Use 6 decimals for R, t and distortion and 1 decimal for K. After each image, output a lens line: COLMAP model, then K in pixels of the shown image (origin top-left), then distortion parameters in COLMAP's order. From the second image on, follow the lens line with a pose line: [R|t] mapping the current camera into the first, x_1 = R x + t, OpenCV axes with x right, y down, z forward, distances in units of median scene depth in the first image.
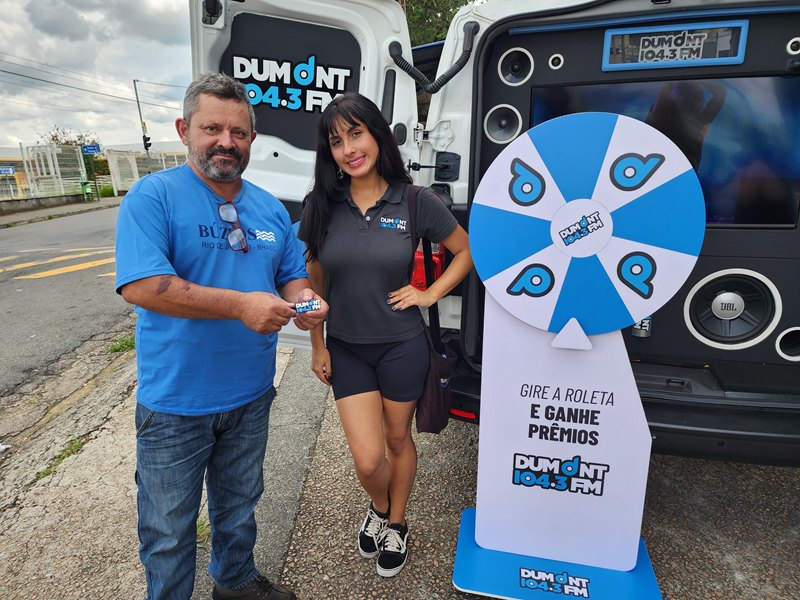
lens RADIAL K [[547.2, 0, 390.5], [0, 547.2, 296.3], [0, 0, 1]] dist [0.062242, -0.061637]
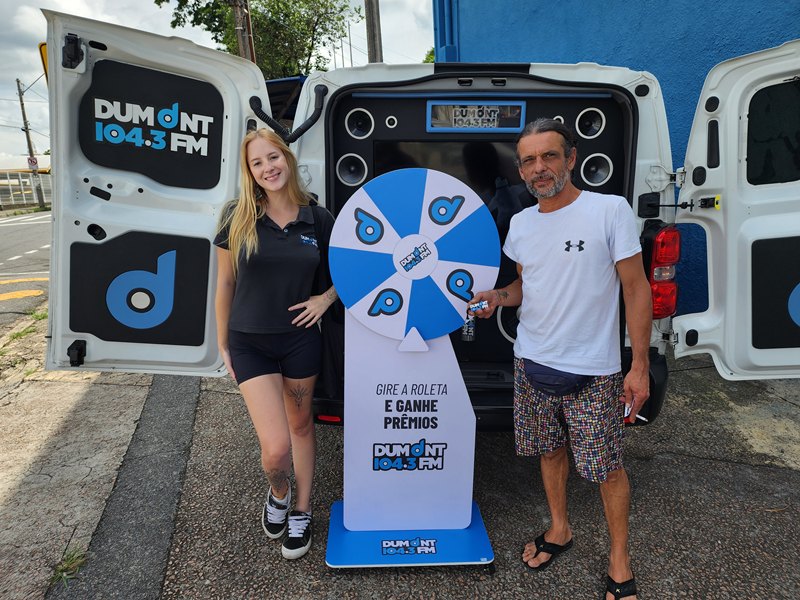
lens RADIAL K [[547.2, 0, 409.1], [0, 547.2, 296.7], [0, 0, 1]] dist [0.062242, -0.061637]
pose [[0.957380, -0.037680, 0.286364, -0.030826], [0.050329, 0.998049, -0.036936, 0.013787], [-0.284414, 0.049774, 0.957409, -0.178637]]
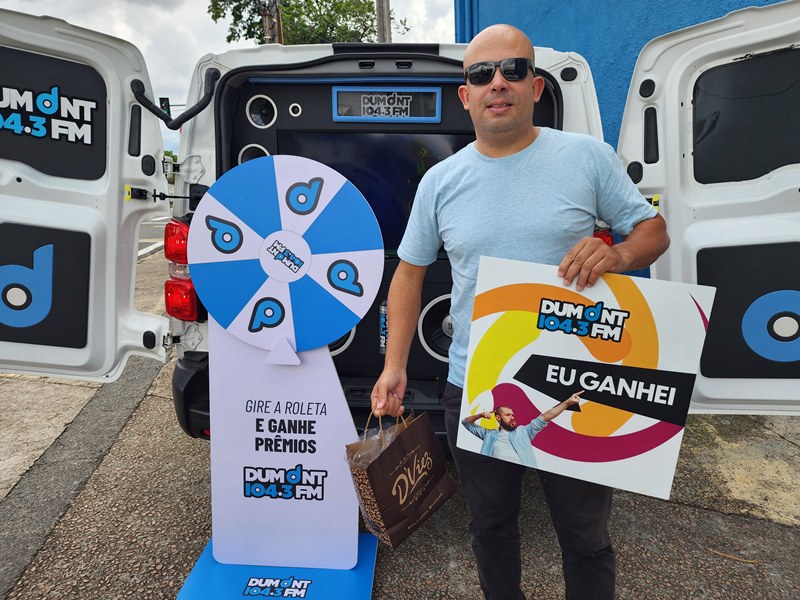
lens RADIAL K [[547.2, 0, 405.4], [0, 547.2, 292.4], [0, 0, 1]] dist [0.062242, -0.061637]
pose [[0.979050, -0.001865, 0.203609, 0.308222], [0.015222, 0.997830, -0.064056, 0.022144], [-0.203048, 0.065813, 0.976955, -0.121650]]
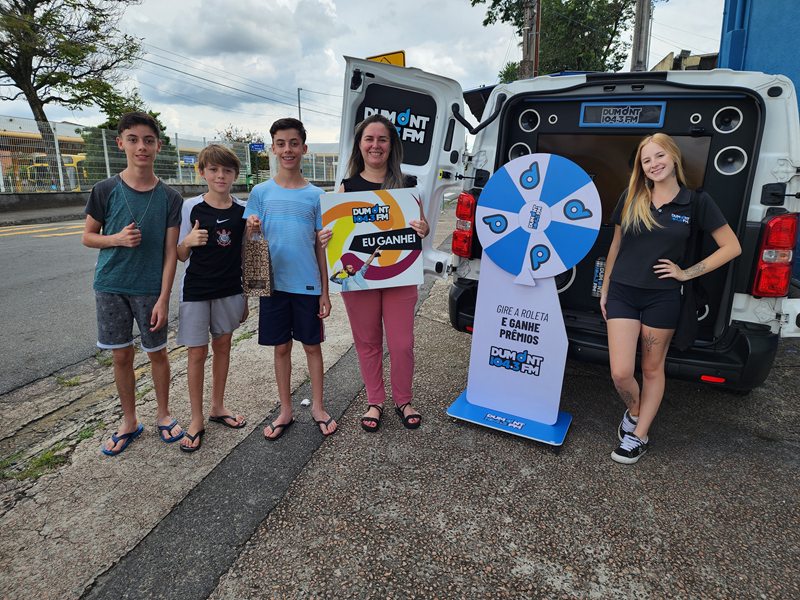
lens RADIAL K [[547.2, 0, 388.4], [0, 547.2, 300.7], [0, 0, 1]] dist [0.062242, -0.061637]
pose [[0.967481, 0.120517, -0.222389, 0.272956], [-0.121951, 0.992509, 0.007327, 0.167301], [0.221606, 0.020032, 0.974930, -0.735839]]
